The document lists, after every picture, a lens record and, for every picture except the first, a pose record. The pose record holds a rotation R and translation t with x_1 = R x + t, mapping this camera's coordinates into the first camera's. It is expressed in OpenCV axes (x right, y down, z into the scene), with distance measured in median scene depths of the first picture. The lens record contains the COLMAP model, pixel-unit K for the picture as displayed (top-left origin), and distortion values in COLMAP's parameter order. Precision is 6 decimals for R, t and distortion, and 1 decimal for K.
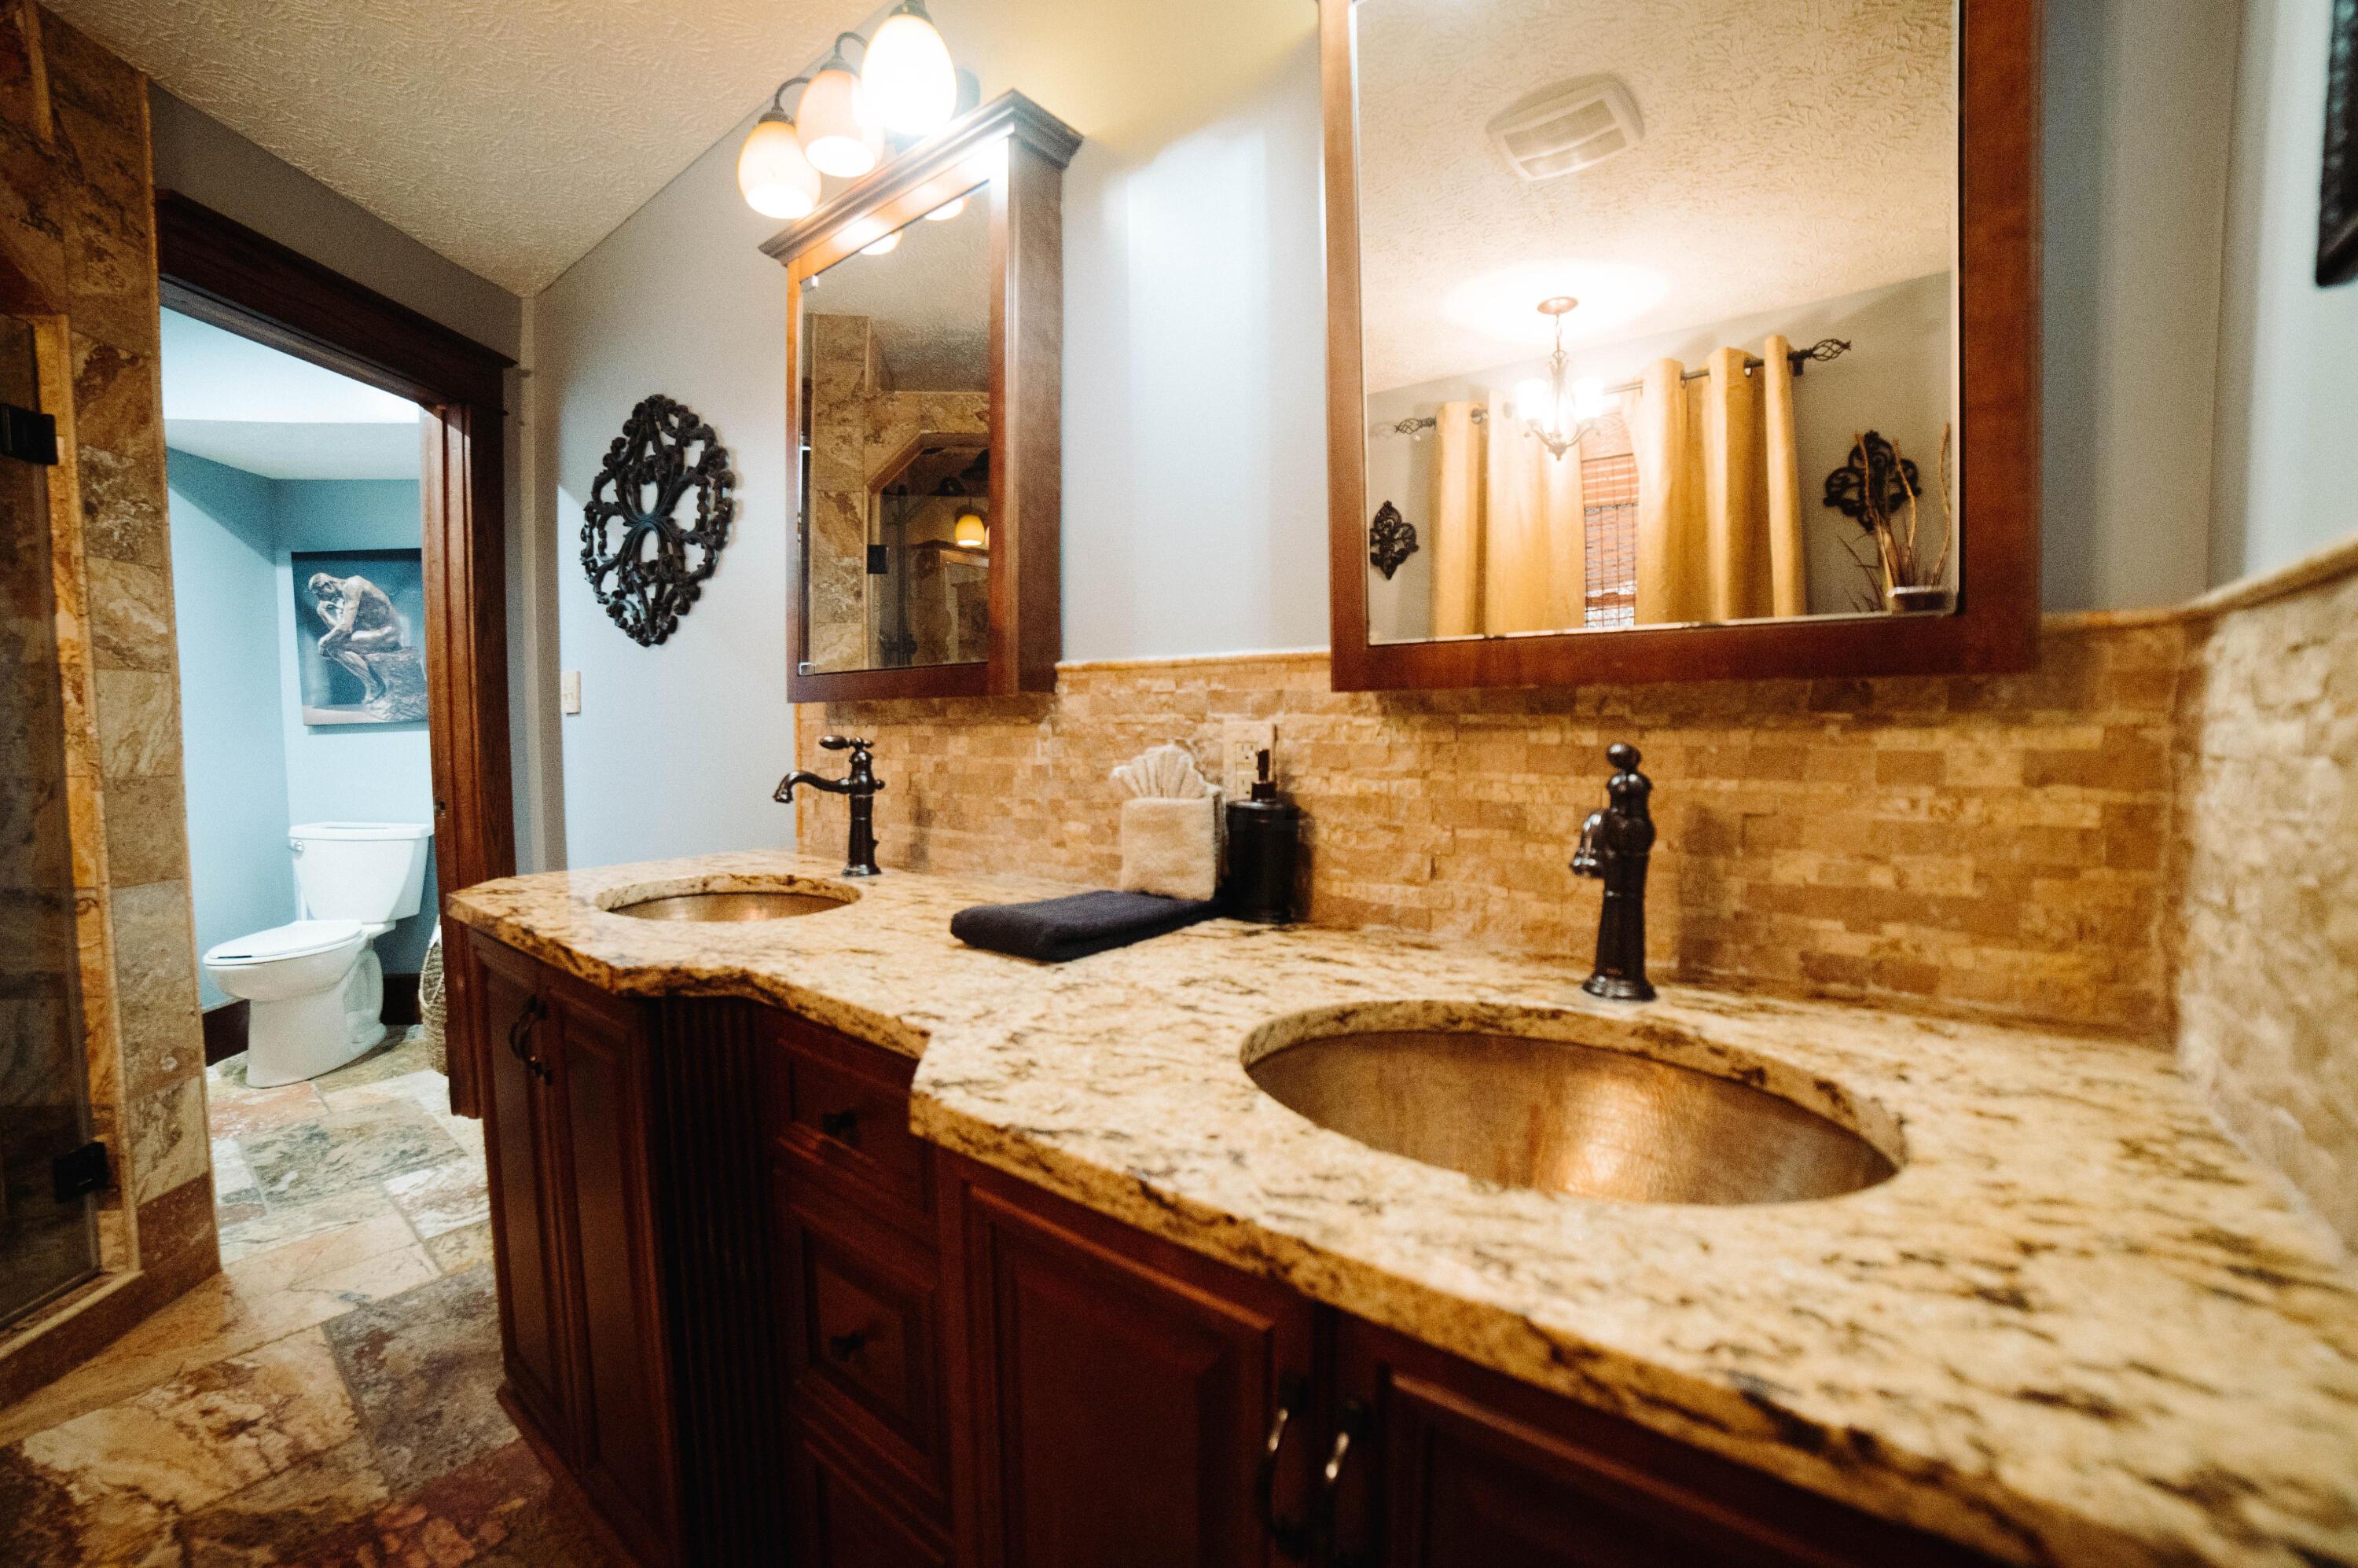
lens RADIAL K [[978.4, 0, 1169.6], [0, 978.4, 768.8], [0, 0, 1]] dist [-0.075220, 0.024468]
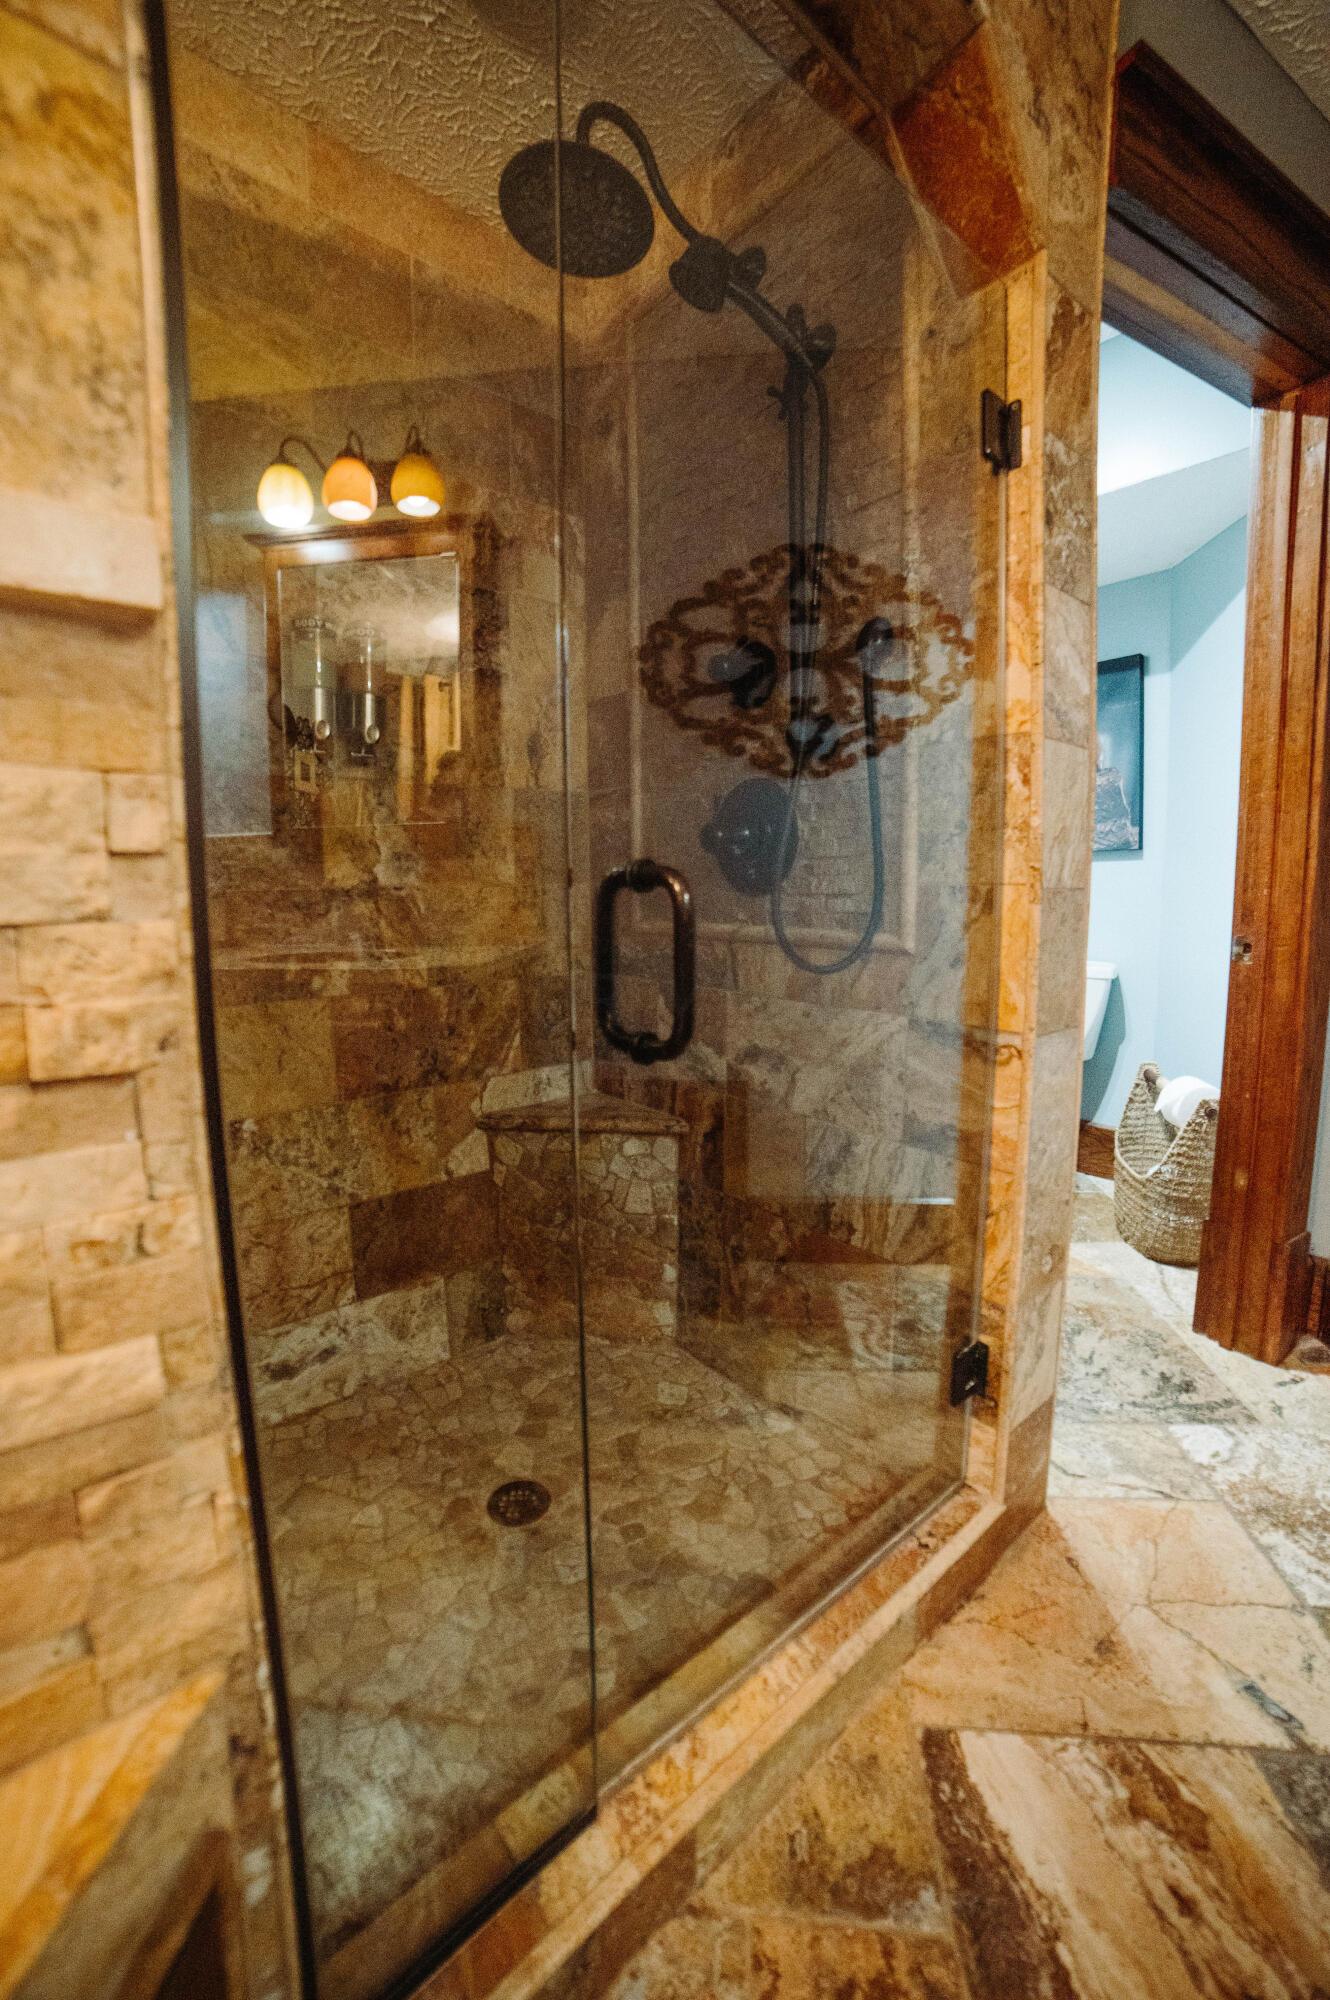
lens RADIAL K [[829.9, 0, 665.1], [0, 829.9, 967.0], [0, 0, 1]] dist [-0.075220, 0.024468]
pose [[0.580288, 0.085952, -0.809863, -0.793617], [-0.038960, 0.996206, 0.077813, 0.034193], [0.813479, -0.013602, 0.581435, 0.374079]]
